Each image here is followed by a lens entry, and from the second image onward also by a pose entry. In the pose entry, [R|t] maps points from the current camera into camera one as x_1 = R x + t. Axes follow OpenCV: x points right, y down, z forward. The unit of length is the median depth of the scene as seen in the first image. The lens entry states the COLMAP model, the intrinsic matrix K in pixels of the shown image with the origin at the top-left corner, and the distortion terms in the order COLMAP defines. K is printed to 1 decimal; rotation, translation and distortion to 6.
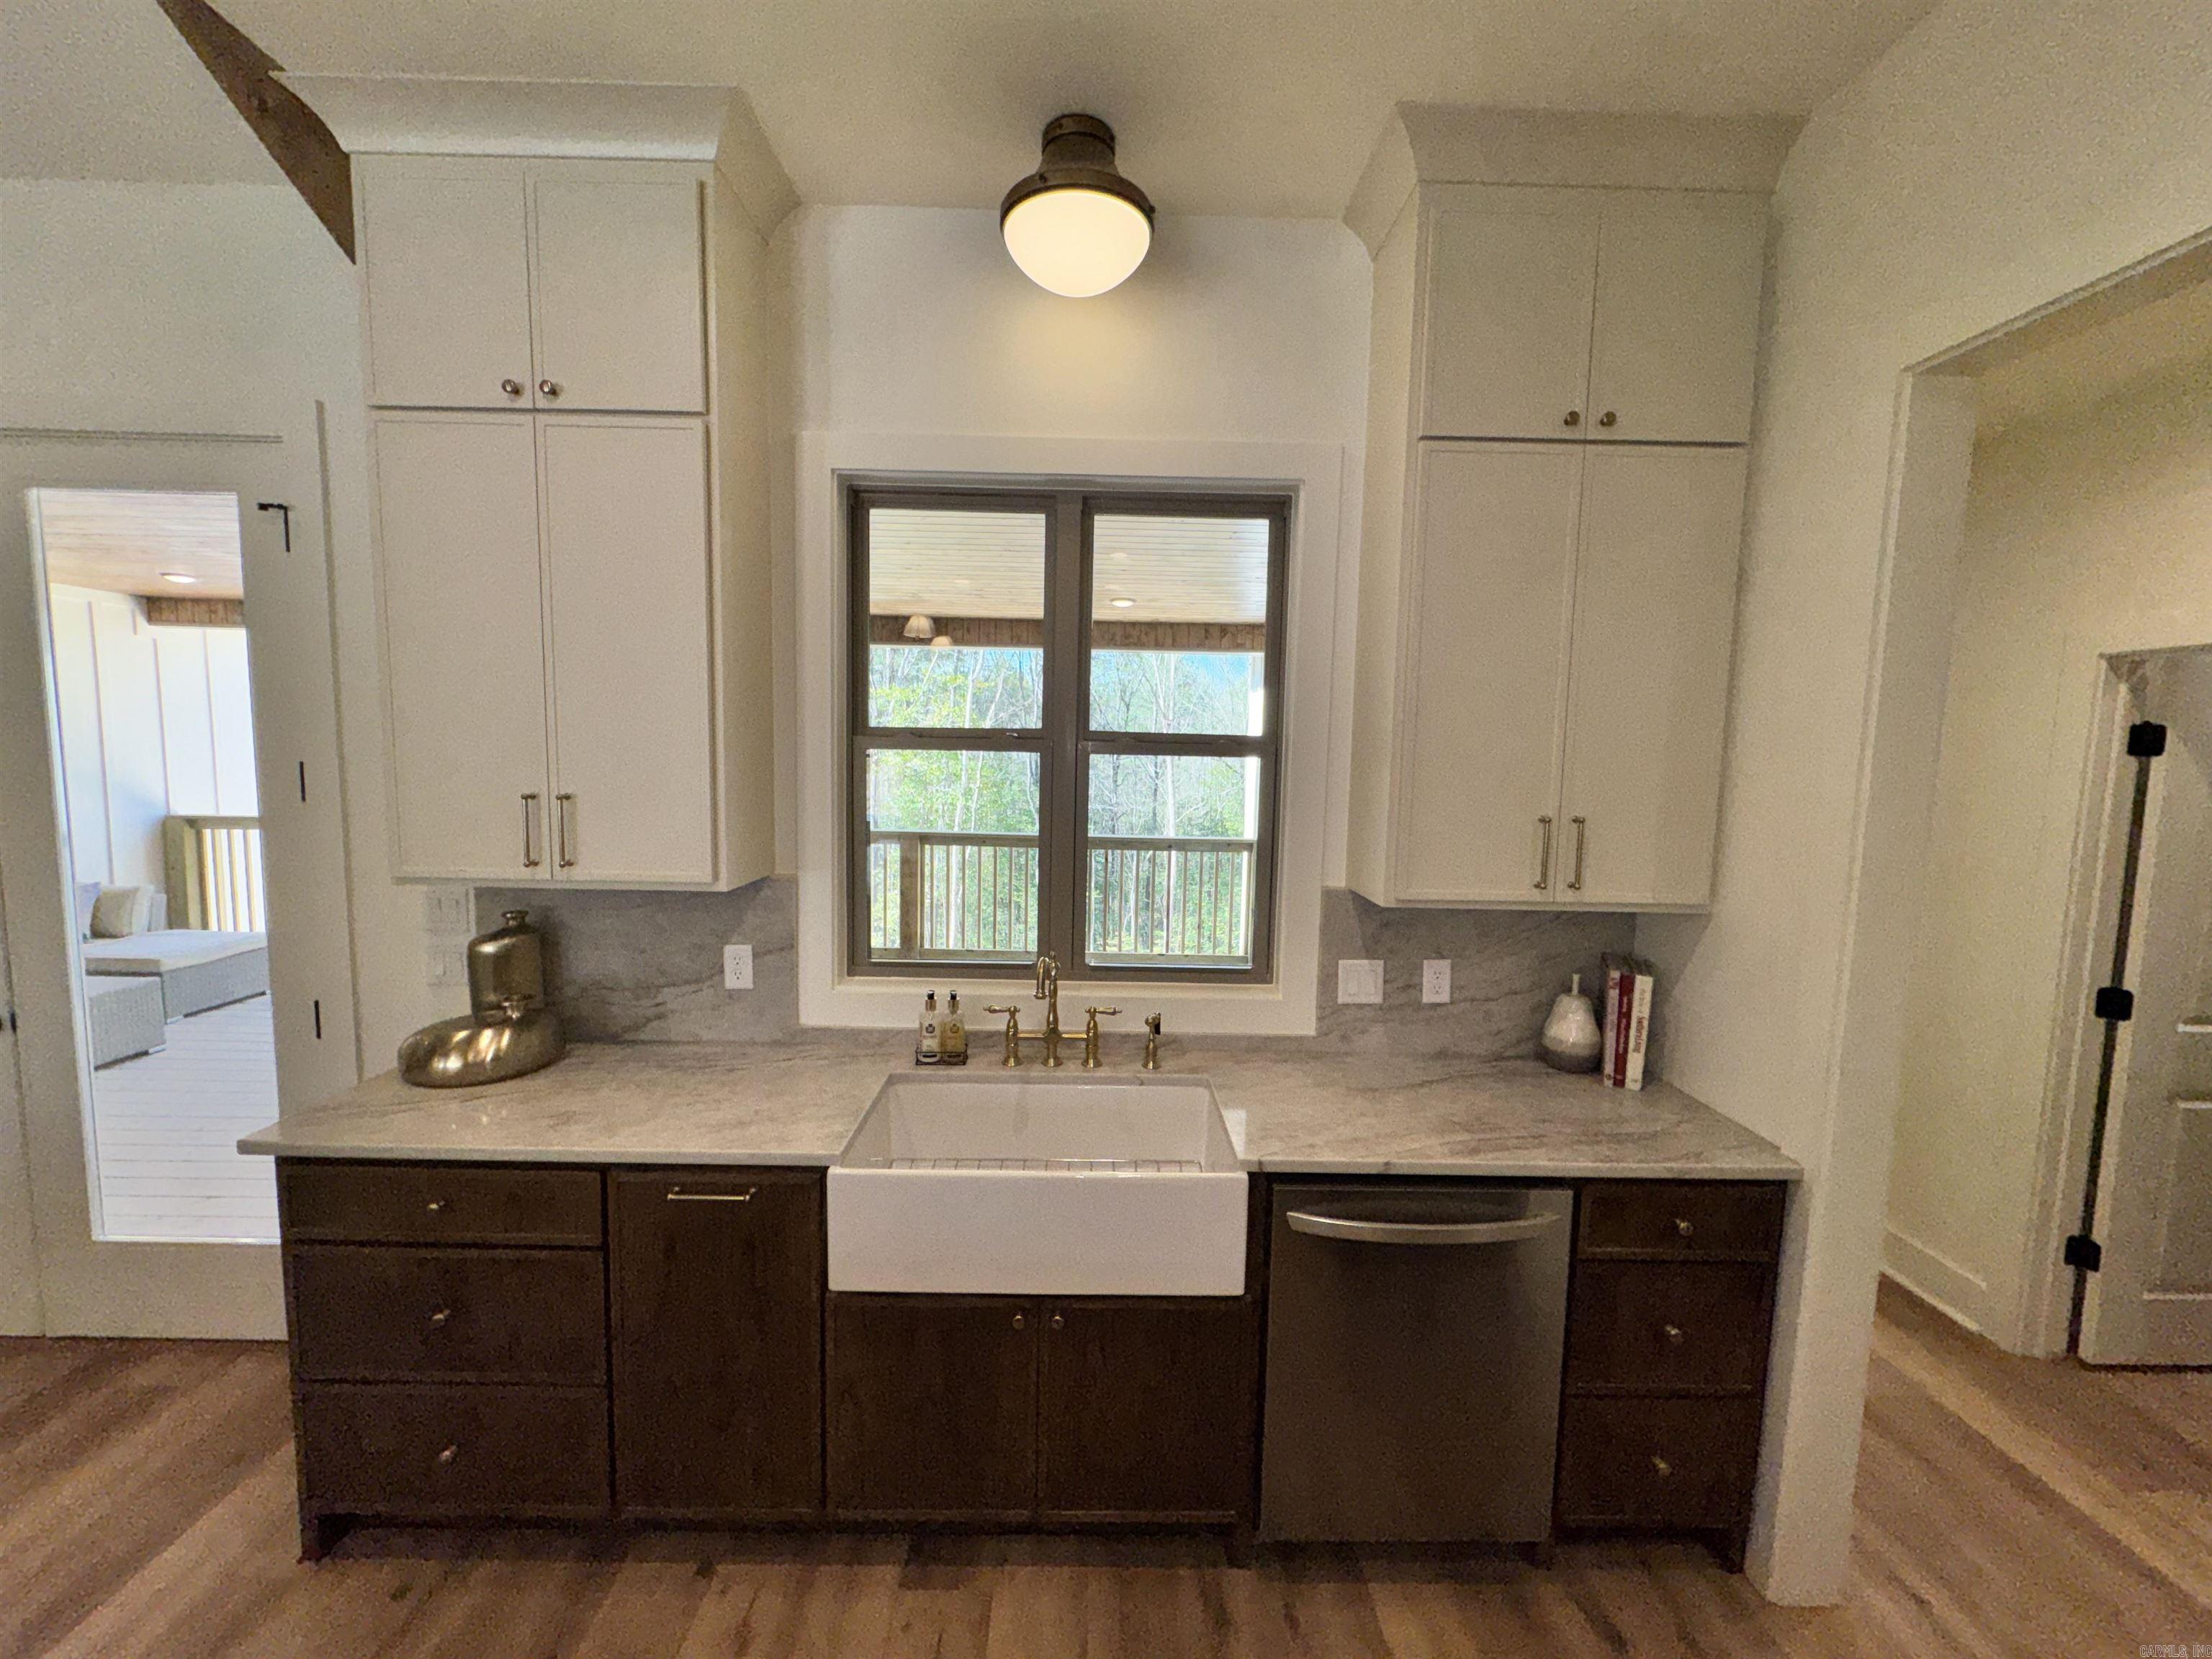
lens RADIAL K [[879.9, 0, 1105.2], [0, 879.9, 828.2], [0, 0, 1]] dist [-0.001891, 0.000091]
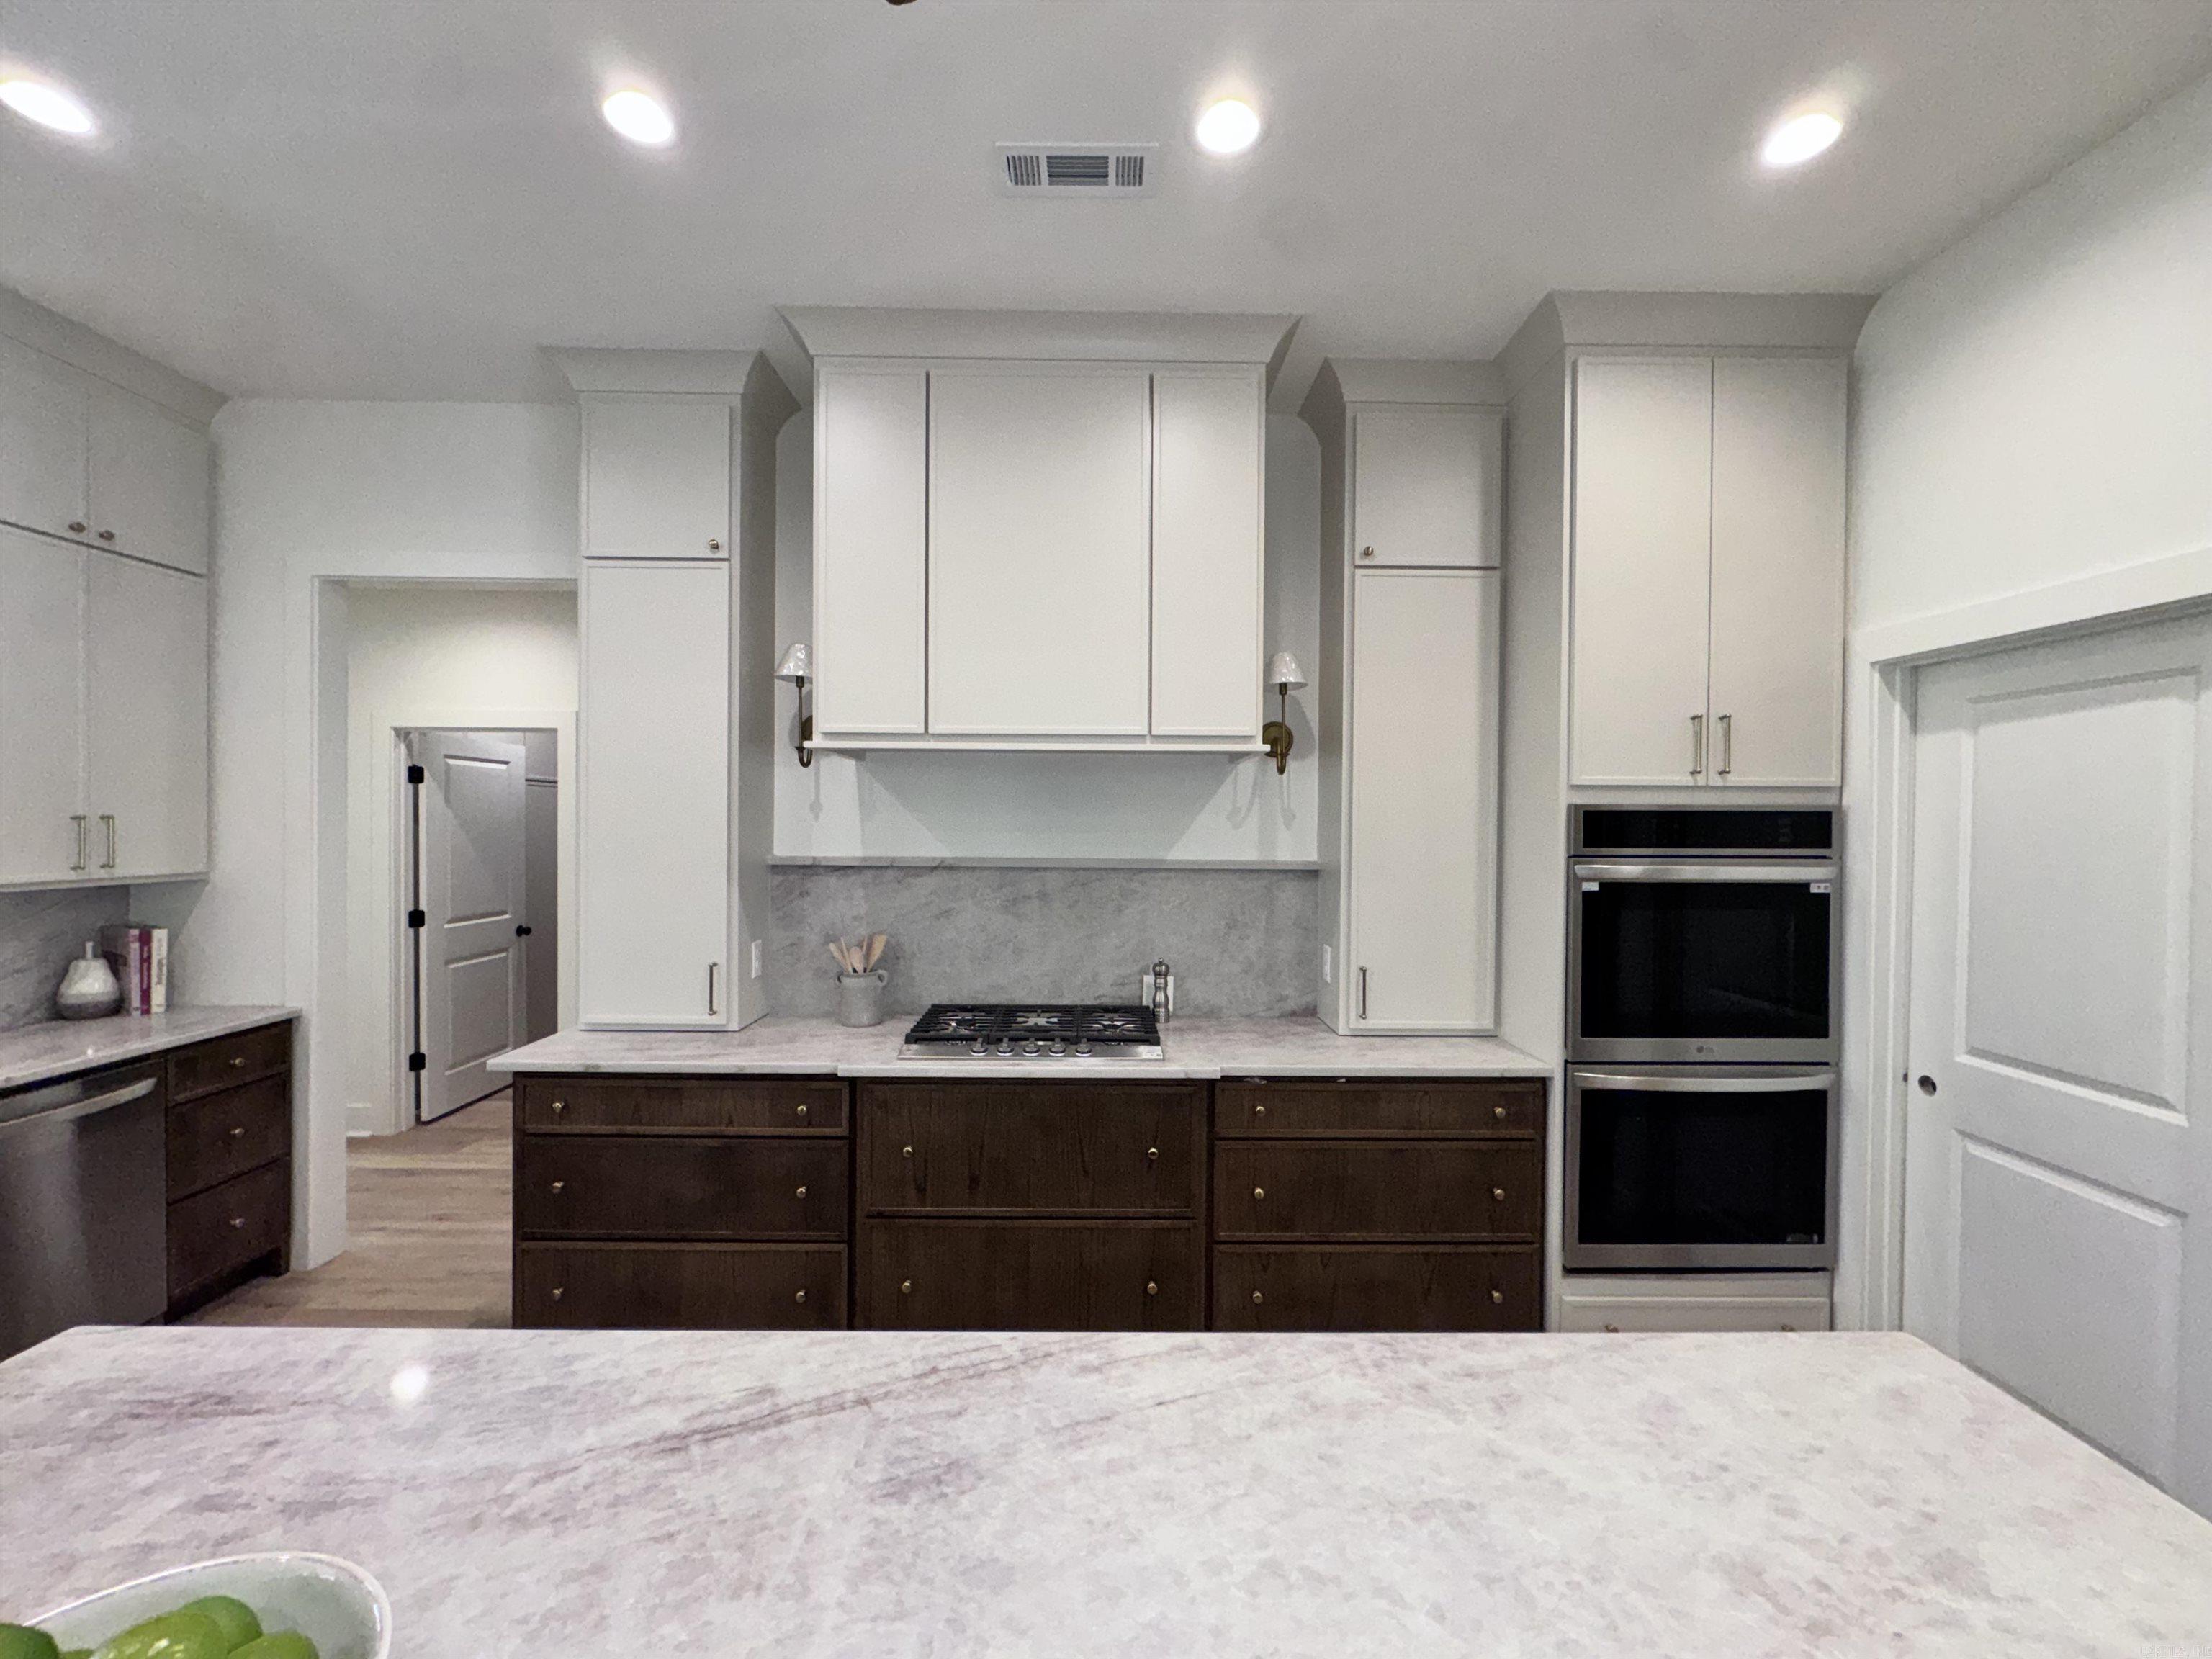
lens RADIAL K [[879.9, 0, 1106.4], [0, 879.9, 828.9], [0, 0, 1]] dist [-0.001891, 0.000091]
pose [[0.000378, -0.029736, 0.999558, -0.741613], [0.084346, 0.995997, 0.029599, 0.089349], [-0.996436, 0.084298, 0.002884, -0.497804]]
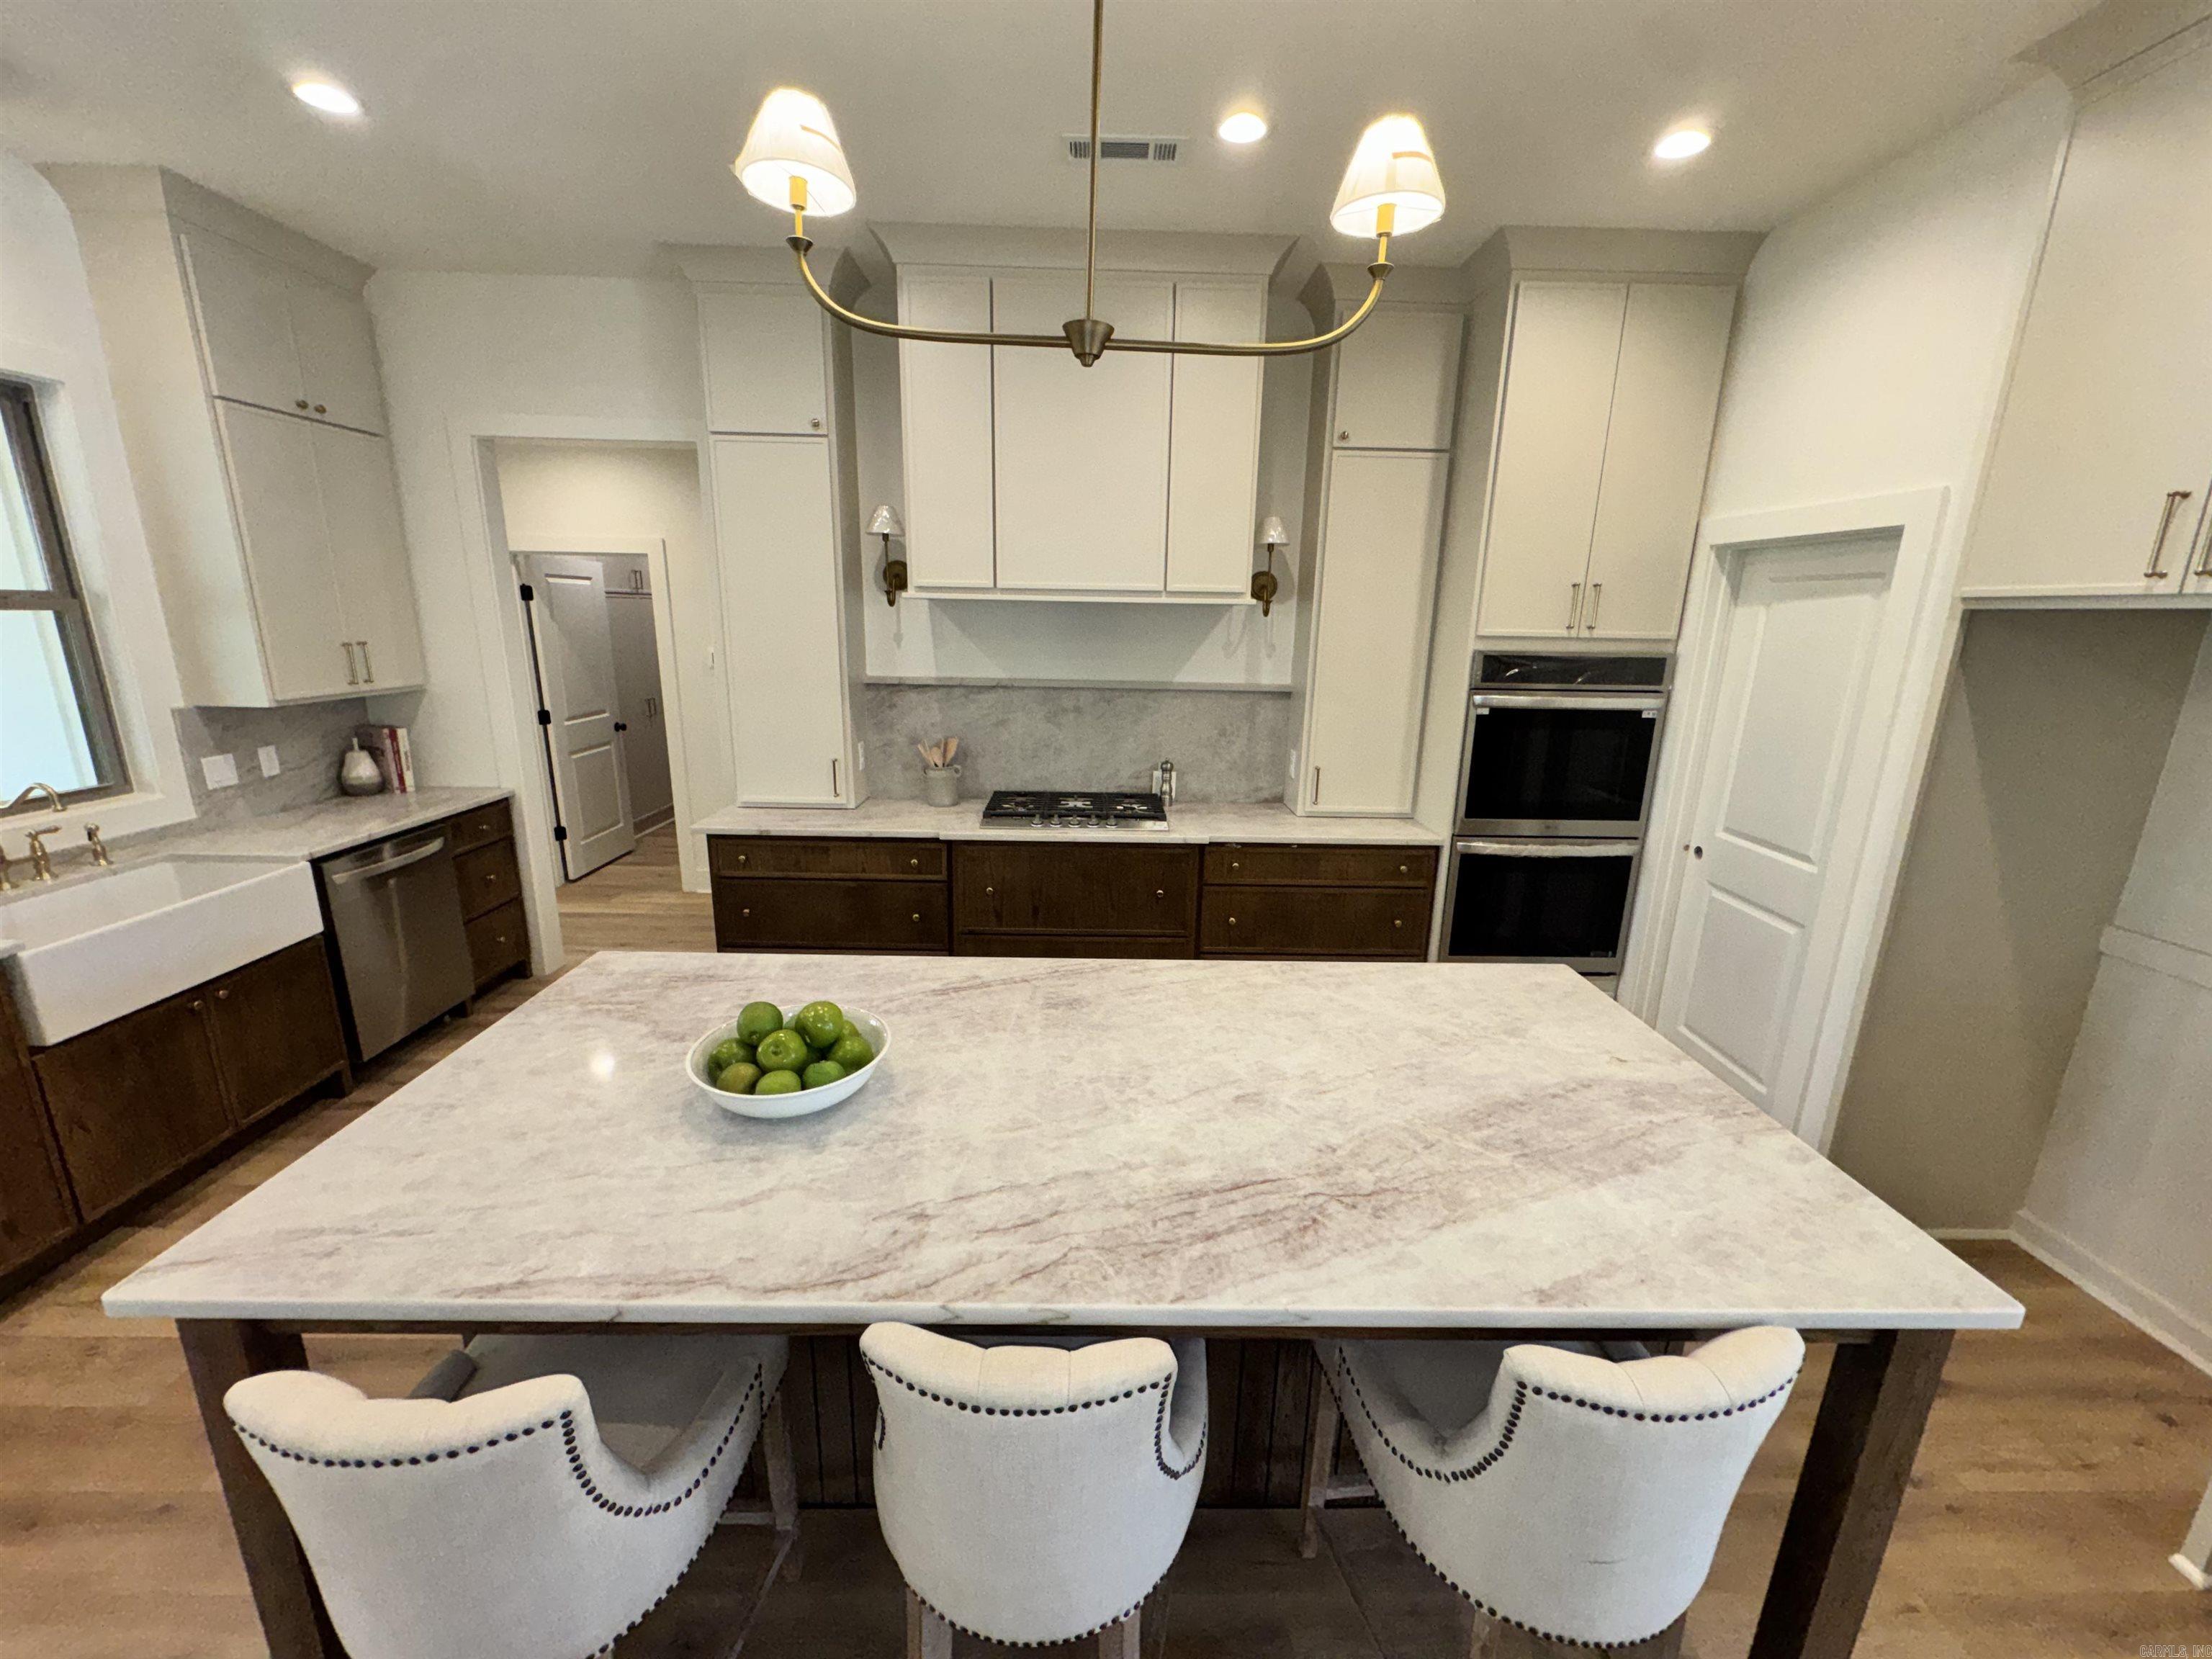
lens RADIAL K [[879.9, 0, 1107.5], [0, 879.9, 828.0], [0, 0, 1]] dist [-0.001891, 0.000091]
pose [[-0.004388, -0.260029, 0.965591, -1.150194], [0.072767, 0.962957, 0.259651, -0.000911], [-0.997339, 0.071402, 0.014697, -0.456249]]
